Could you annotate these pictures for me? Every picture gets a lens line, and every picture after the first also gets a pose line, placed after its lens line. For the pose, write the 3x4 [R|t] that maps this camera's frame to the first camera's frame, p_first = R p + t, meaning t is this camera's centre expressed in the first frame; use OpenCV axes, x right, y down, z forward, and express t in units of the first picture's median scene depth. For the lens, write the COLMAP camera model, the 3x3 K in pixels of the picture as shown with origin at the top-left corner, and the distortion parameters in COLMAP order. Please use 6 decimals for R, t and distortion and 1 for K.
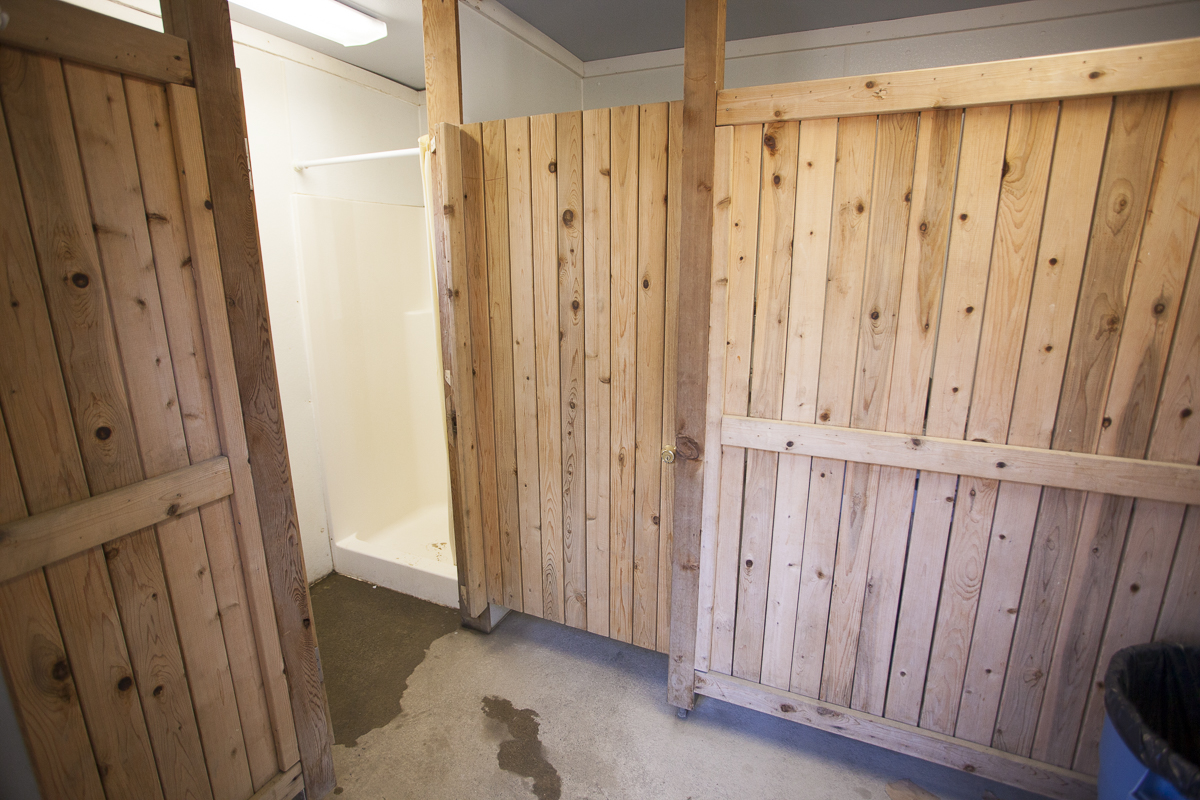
lens RADIAL K [[594.0, 0, 600.0], [0, 594.0, 400.0], [0, 0, 1]] dist [-0.066254, 0.028778]
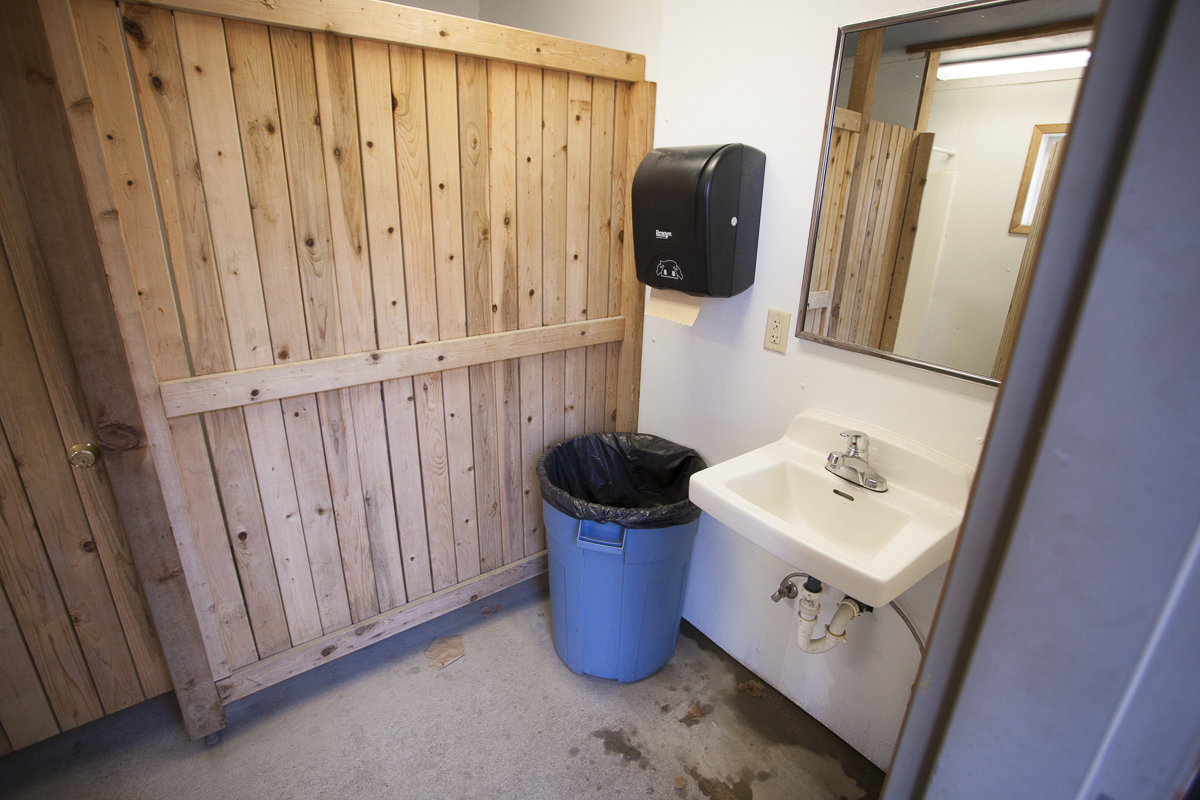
lens RADIAL K [[594.0, 0, 600.0], [0, 594.0, 400.0], [0, 0, 1]] dist [-0.066254, 0.028778]
pose [[0.454123, -0.286914, 0.843477, -0.213299], [0.186911, 0.956340, 0.224674, -0.018913], [-0.871113, 0.055625, 0.487923, 0.102059]]
